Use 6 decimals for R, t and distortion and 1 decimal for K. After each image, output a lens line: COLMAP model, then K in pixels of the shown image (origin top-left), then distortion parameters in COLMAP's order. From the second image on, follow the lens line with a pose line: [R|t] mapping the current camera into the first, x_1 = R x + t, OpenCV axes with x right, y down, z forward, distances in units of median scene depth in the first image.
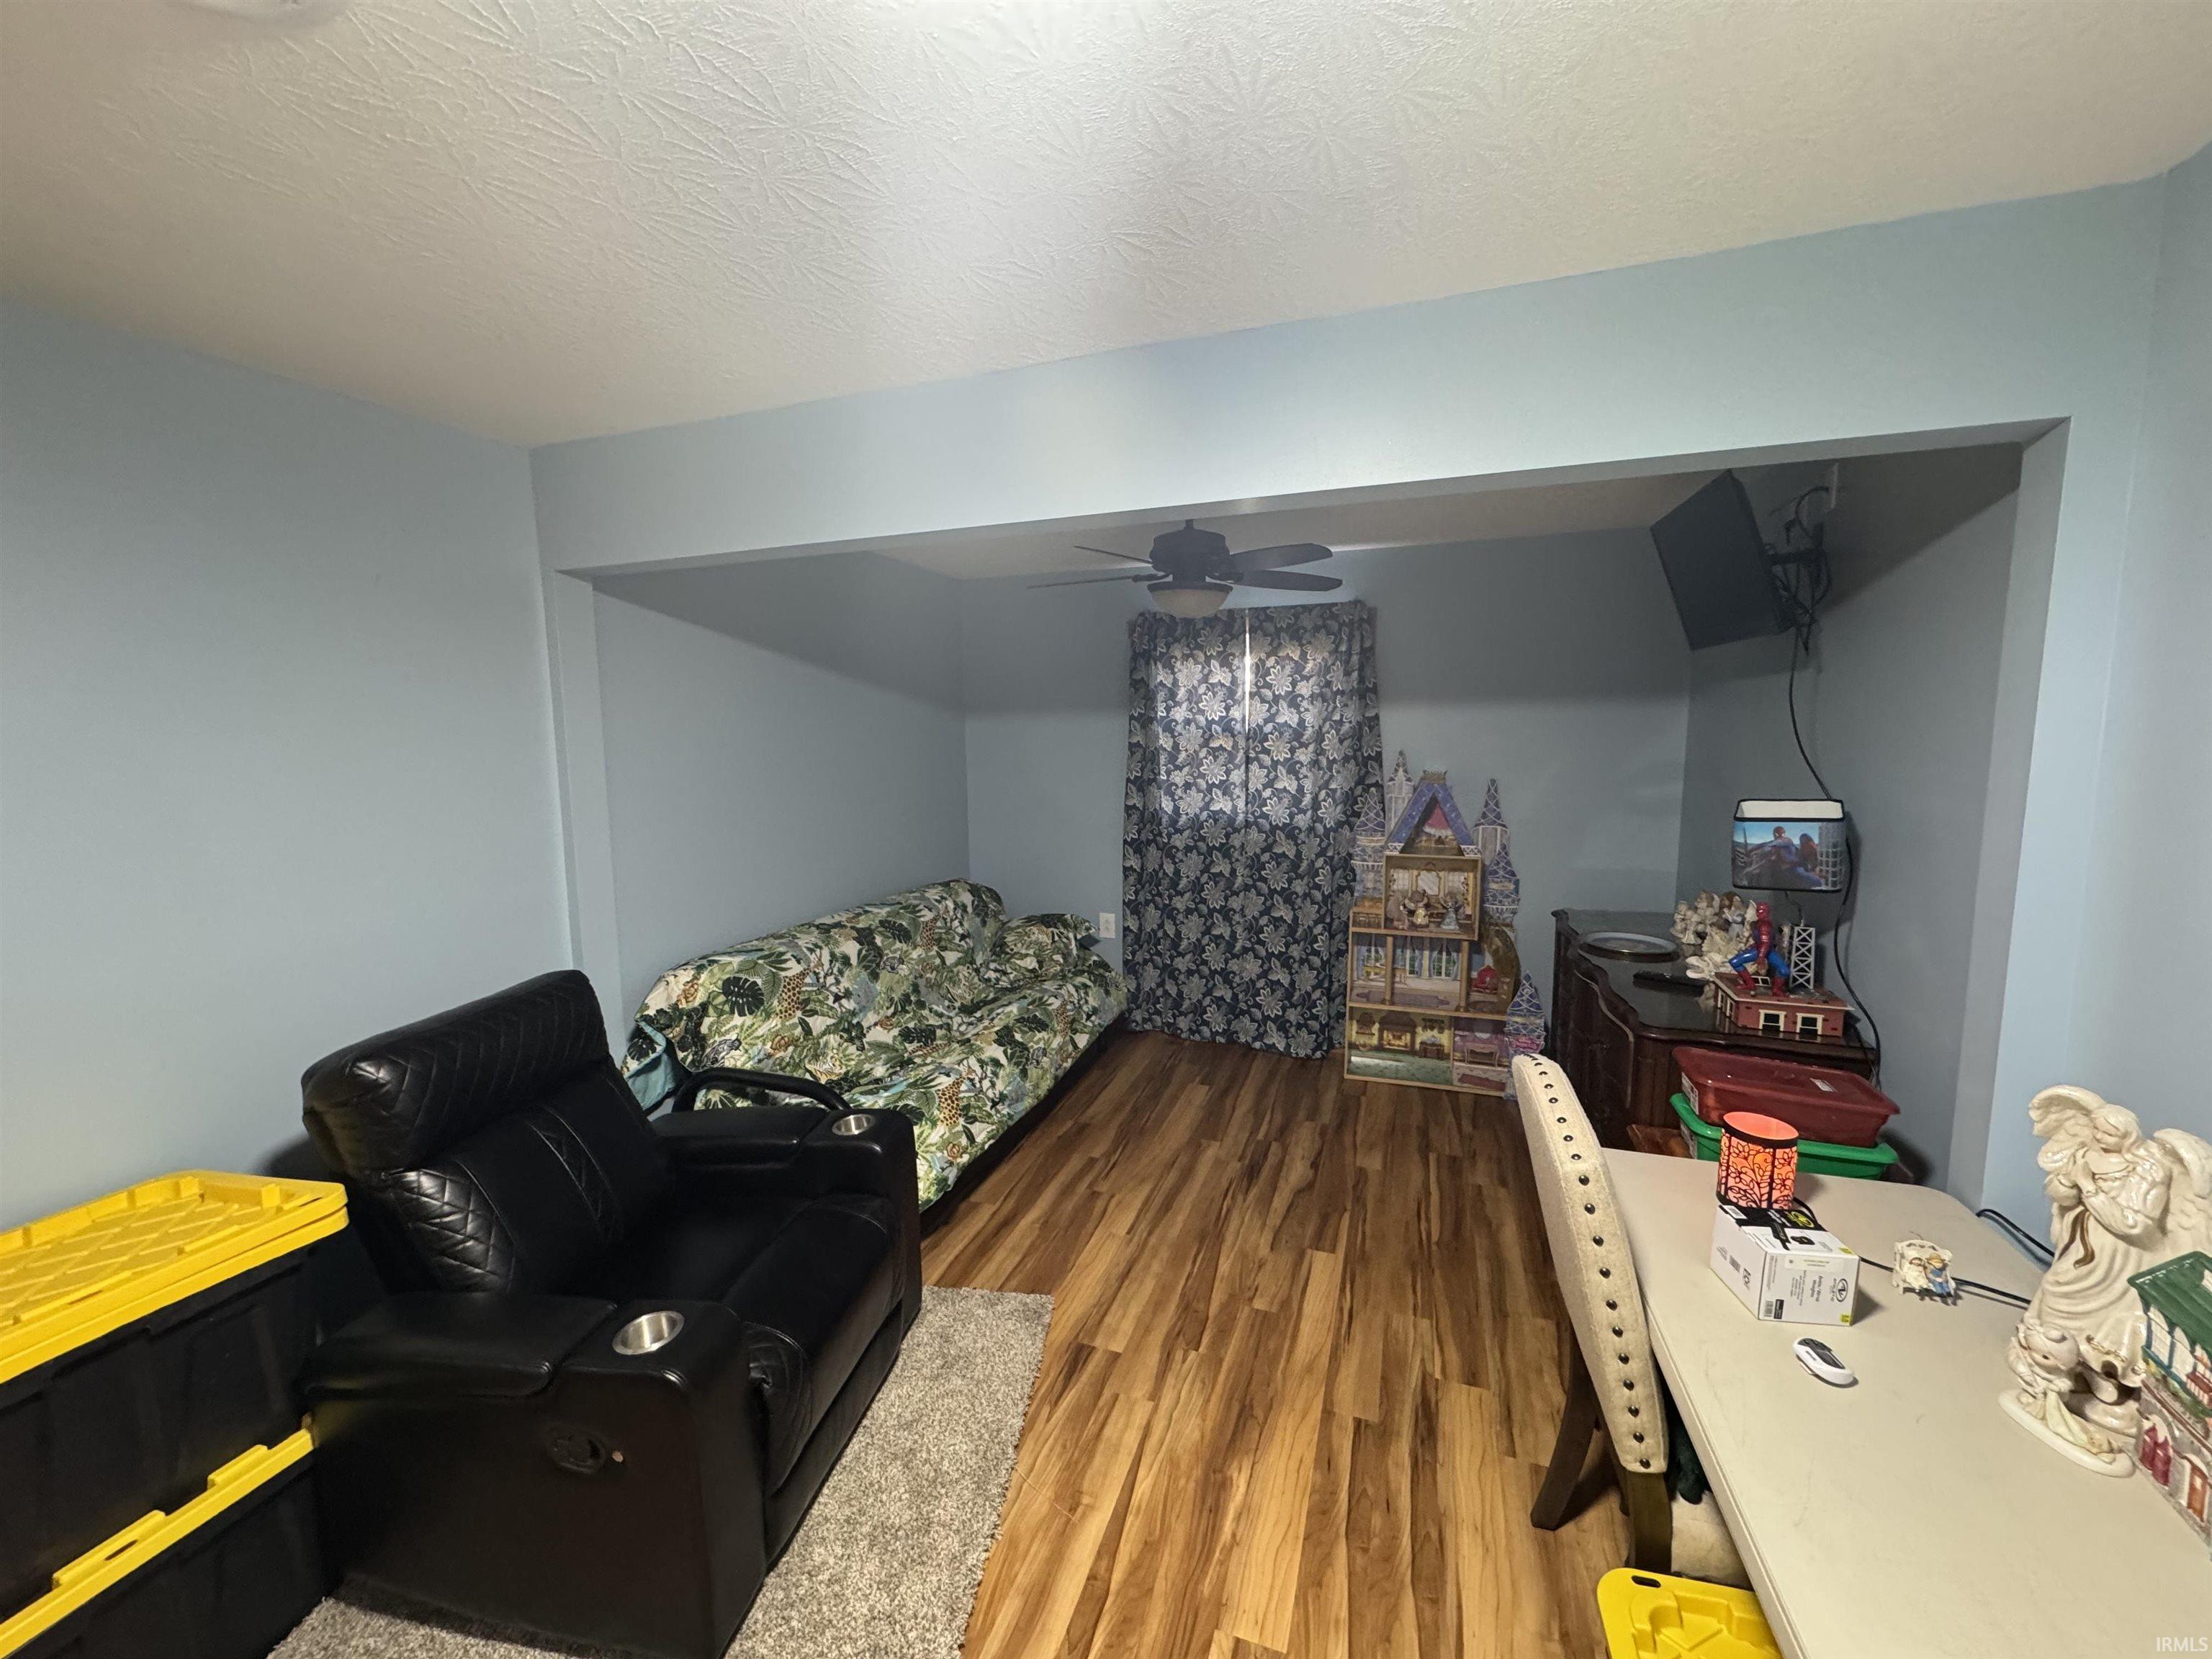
lens RADIAL K [[880.4, 0, 1101.4], [0, 880.4, 829.4], [0, 0, 1]] dist [-0.002446, 0.000738]
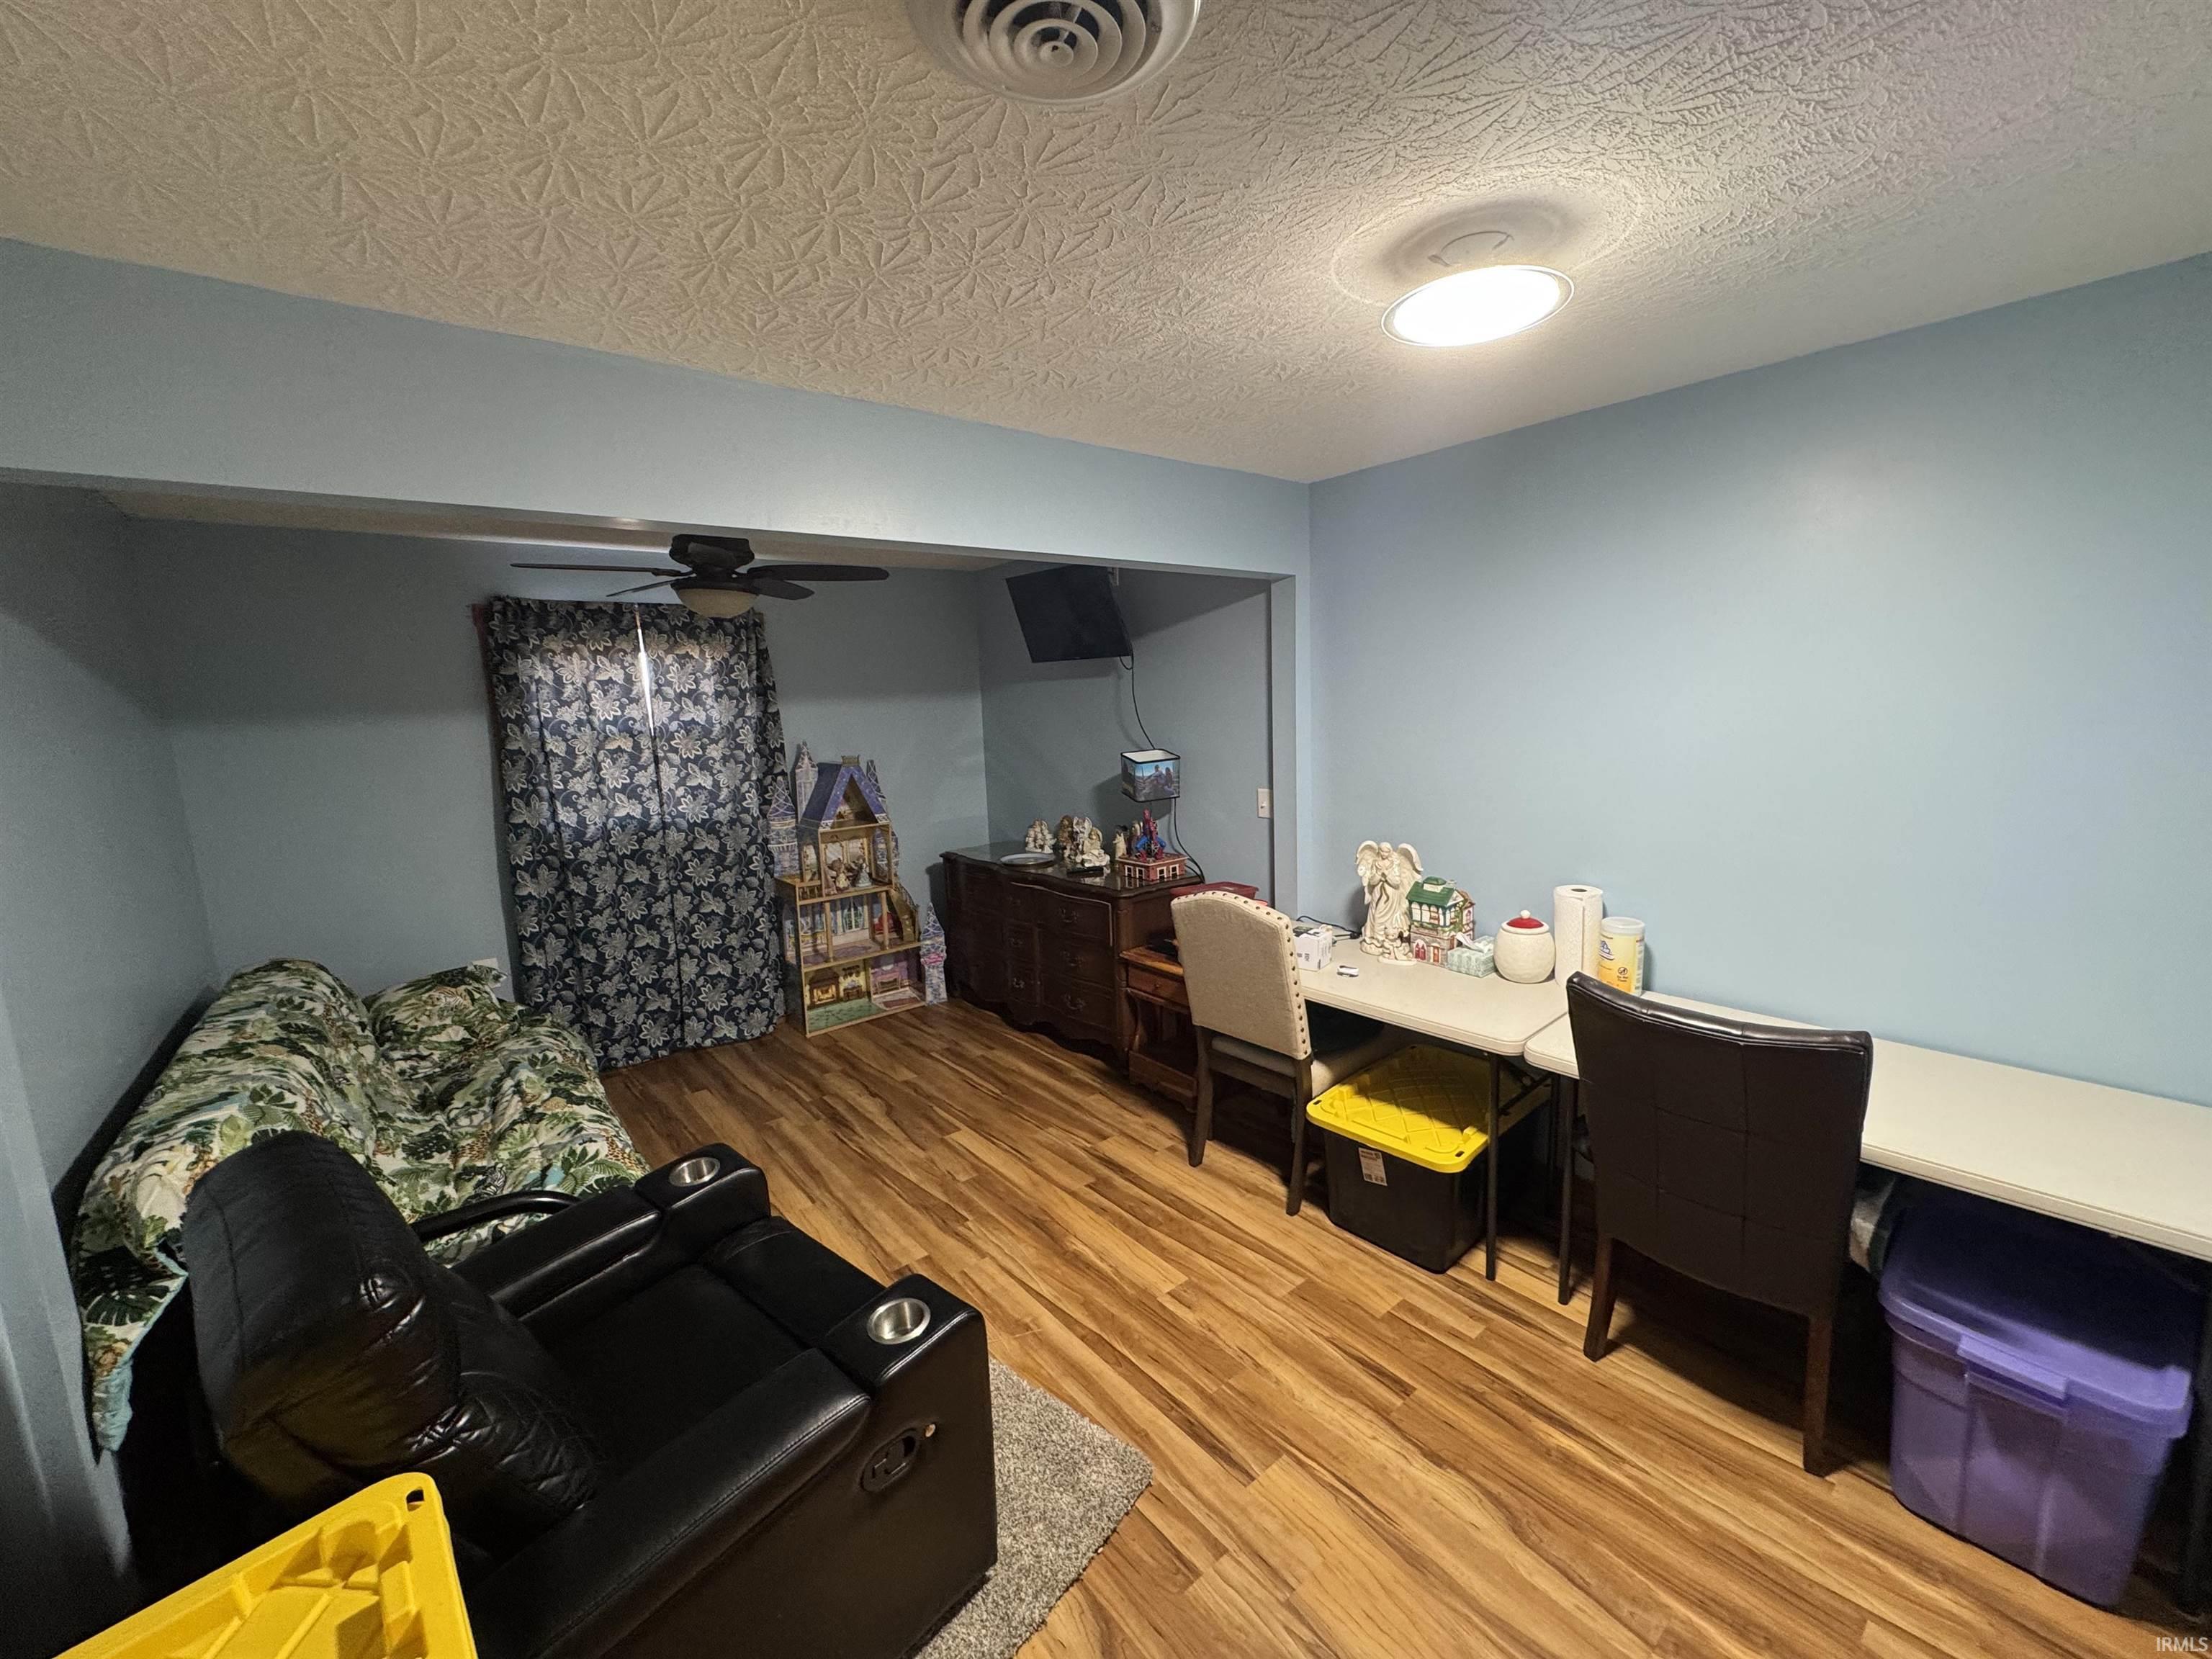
lens RADIAL K [[880.4, 0, 1101.4], [0, 880.4, 829.4], [0, 0, 1]] dist [-0.002446, 0.000738]
pose [[0.515012, -0.136175, 0.846298, -0.422726], [0.132276, 0.988100, 0.078496, -0.014634], [-0.846916, 0.071519, 0.526896, 0.079354]]
